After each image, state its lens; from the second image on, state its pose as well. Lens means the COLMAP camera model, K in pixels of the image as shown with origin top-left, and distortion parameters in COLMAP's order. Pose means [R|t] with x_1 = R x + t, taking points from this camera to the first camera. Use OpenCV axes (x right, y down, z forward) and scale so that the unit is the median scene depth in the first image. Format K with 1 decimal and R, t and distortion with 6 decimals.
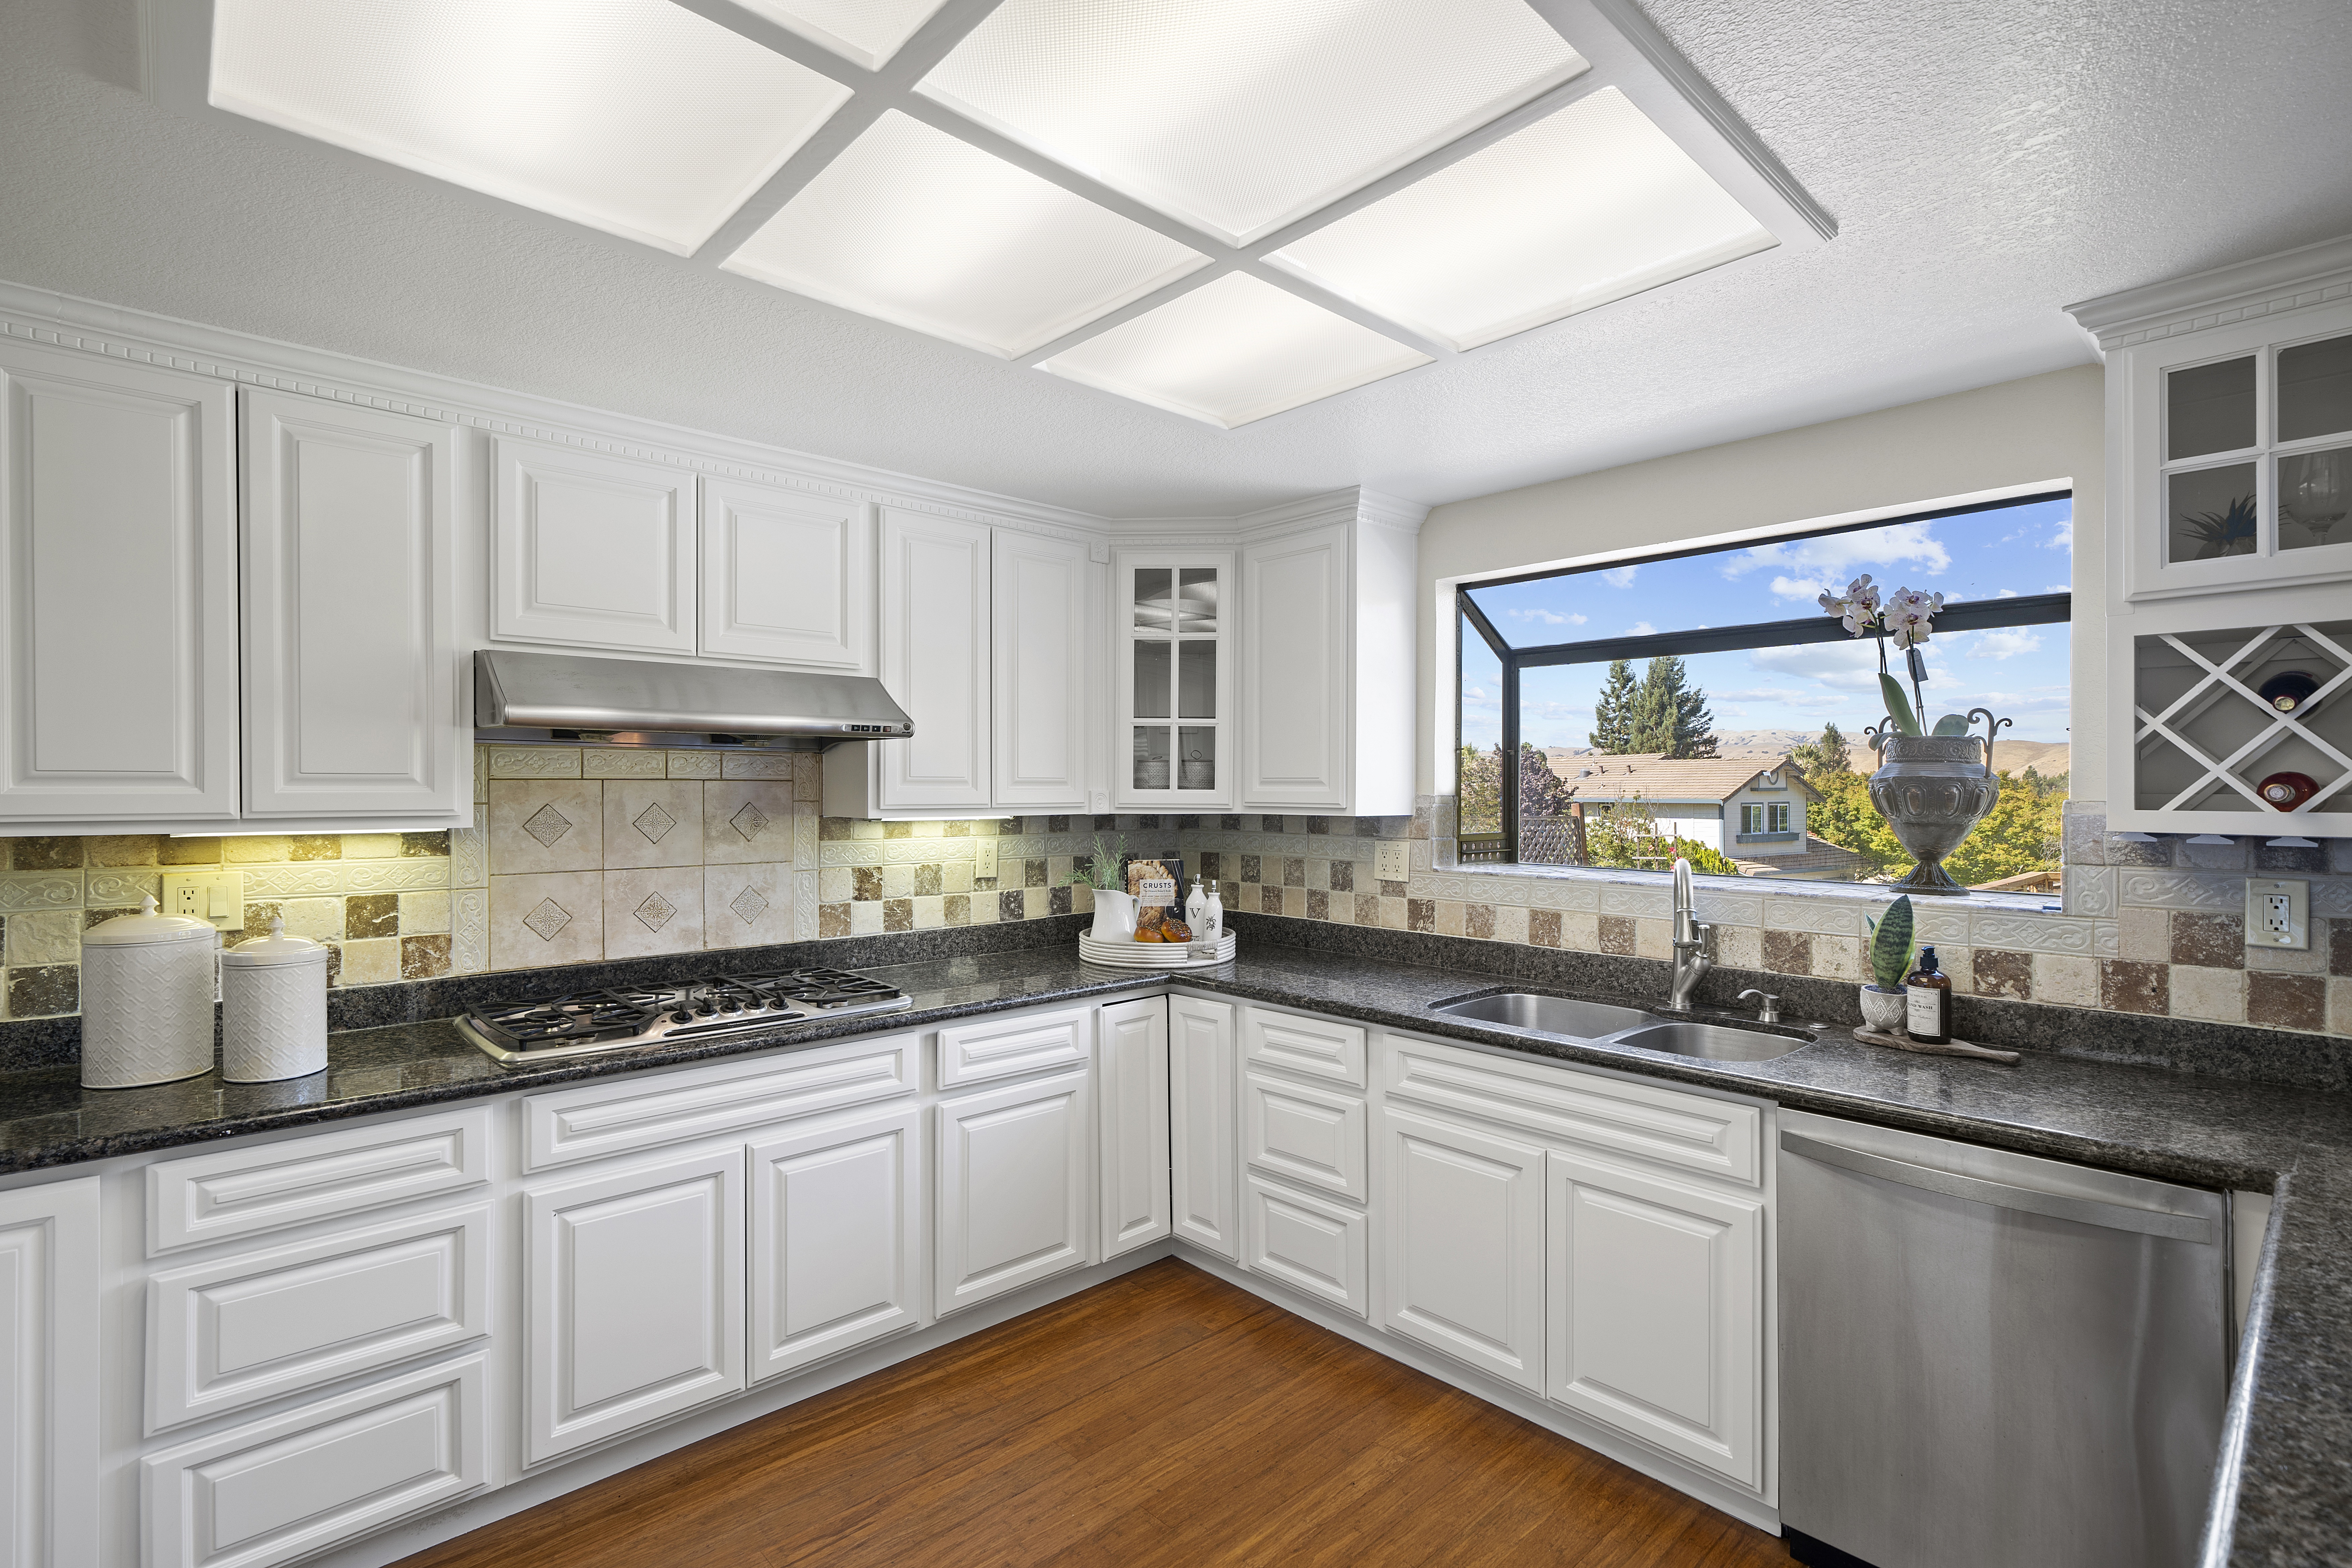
lens RADIAL K [[1102.5, 0, 1174.8], [0, 1102.5, 799.7], [0, 0, 1]] dist [0.000802, 0.000621]
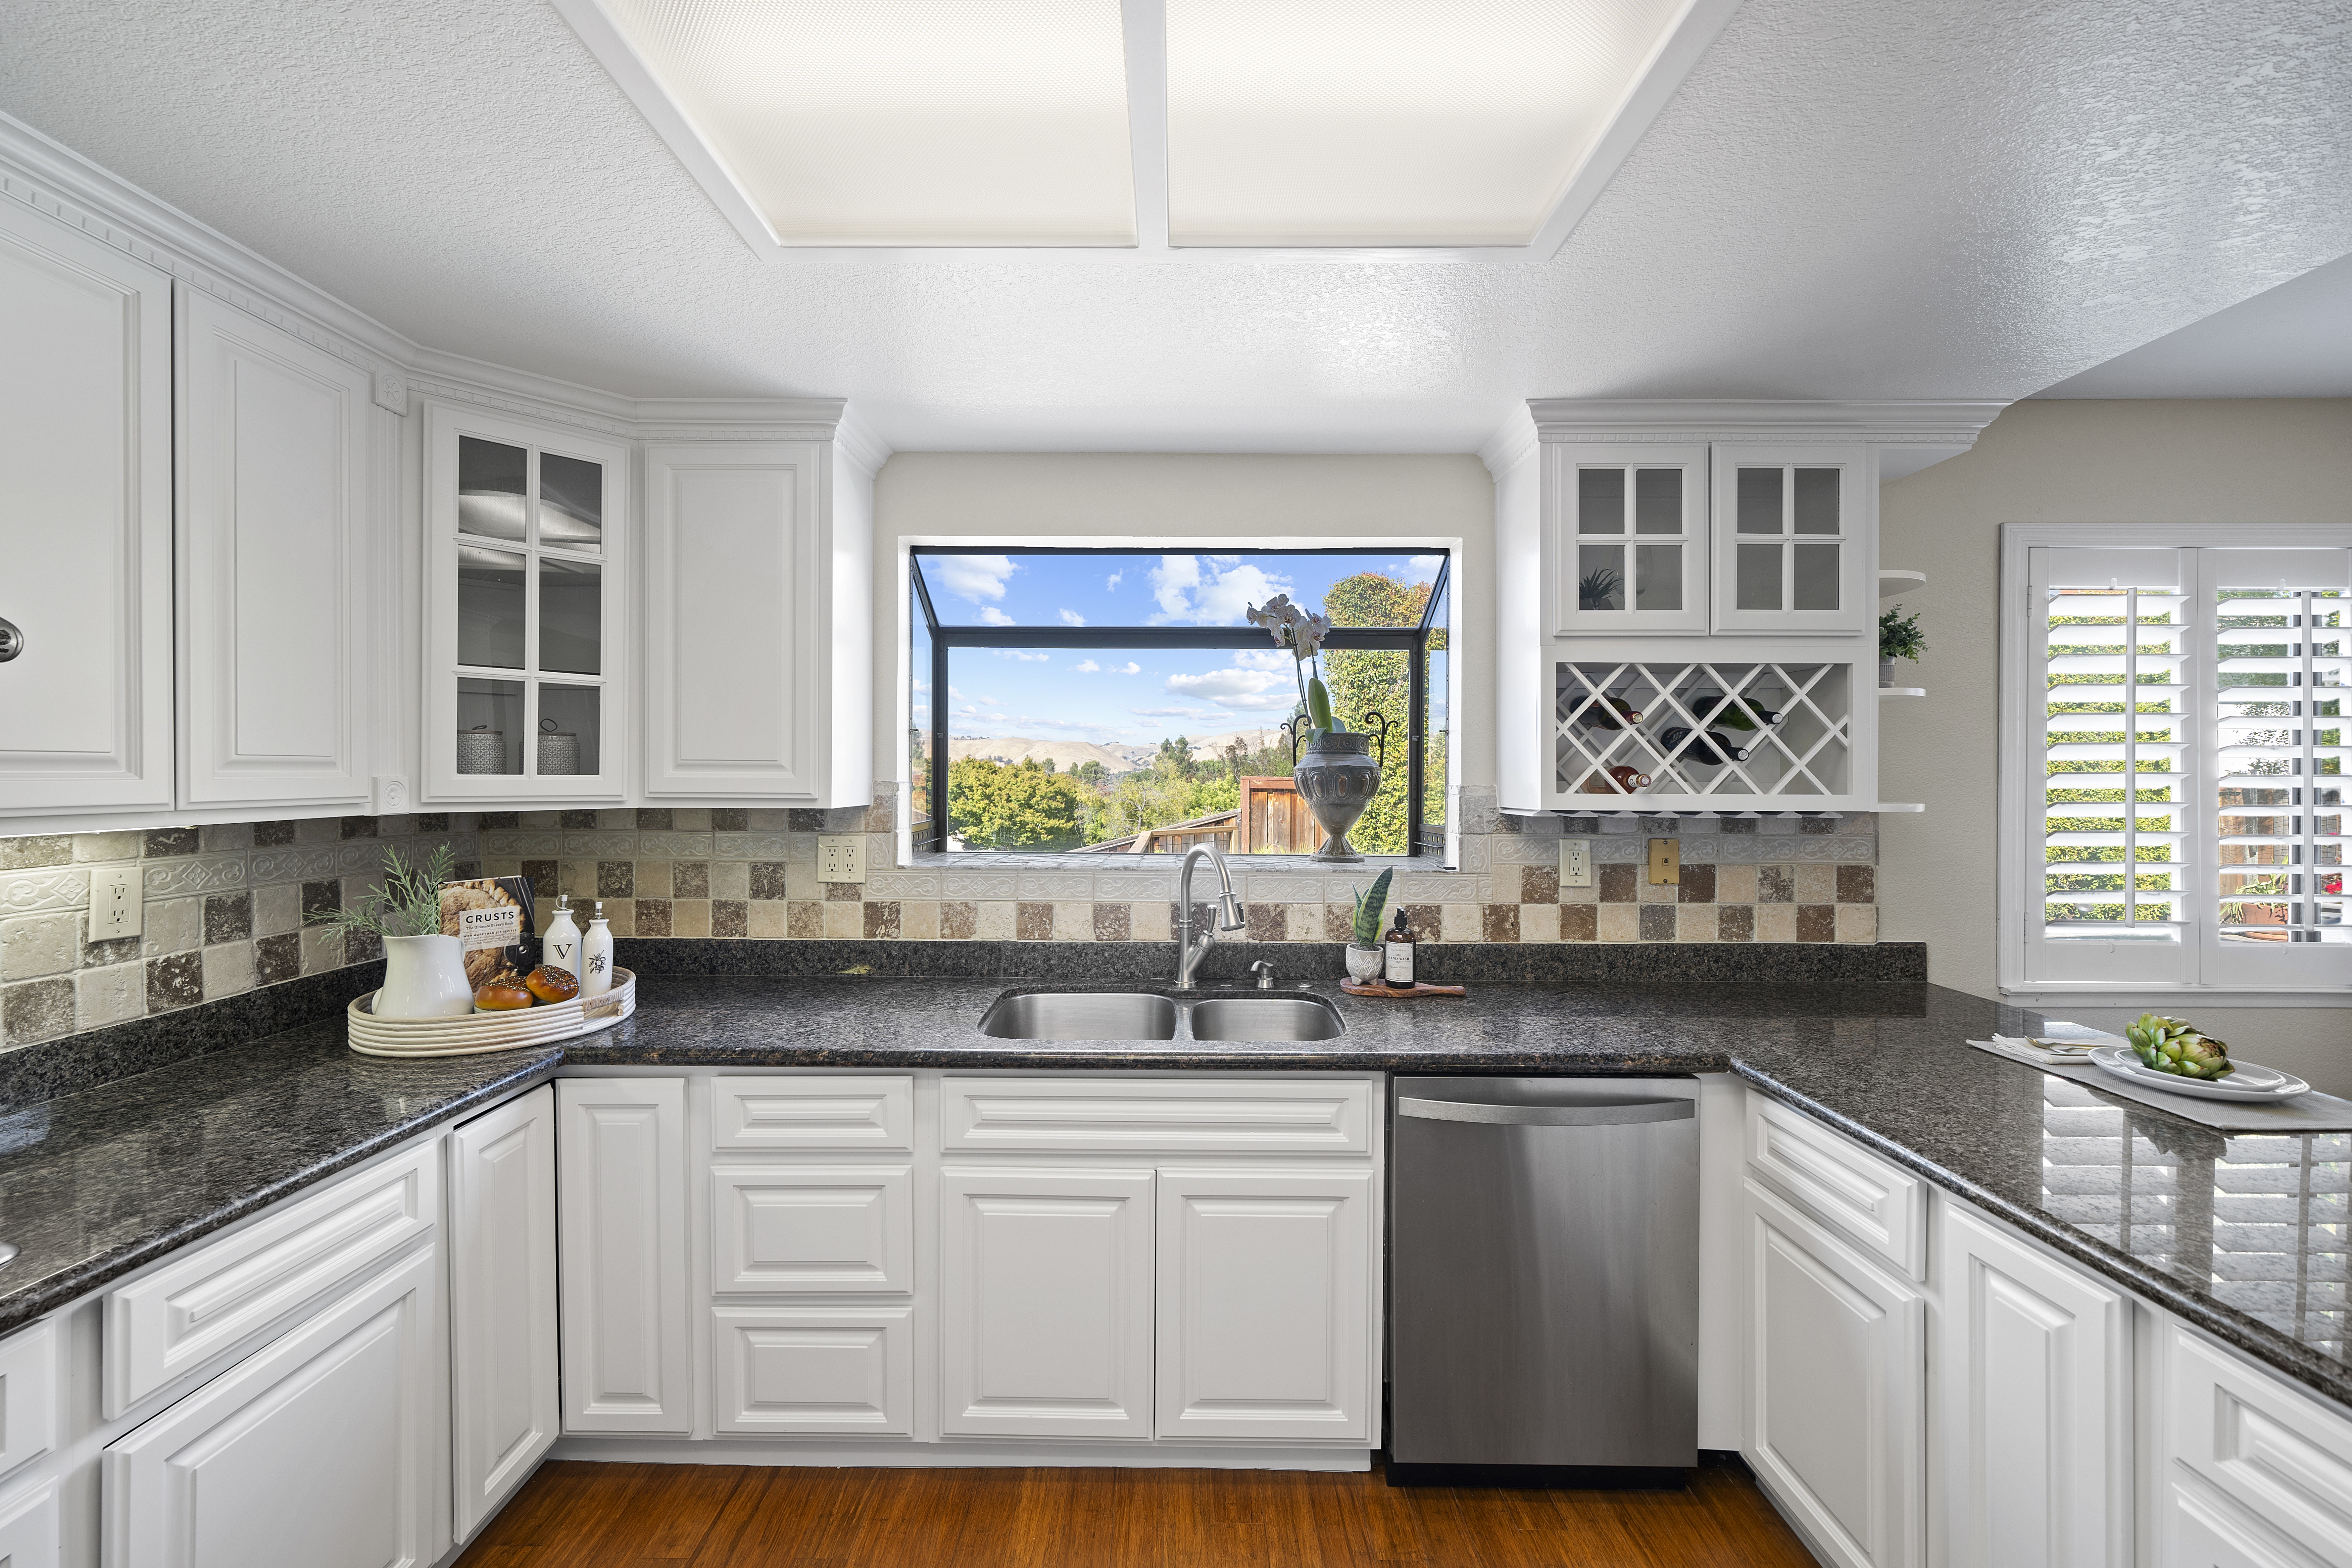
lens RADIAL K [[942.8, 0, 1176.0], [0, 942.8, 784.0], [0, 0, 1]] dist [0.000321, 0.000352]
pose [[0.686124, -0.007266, 0.727448, -0.162182], [0.003476, 0.999971, 0.006709, -0.006634], [-0.727476, -0.002075, 0.686130, 0.331868]]
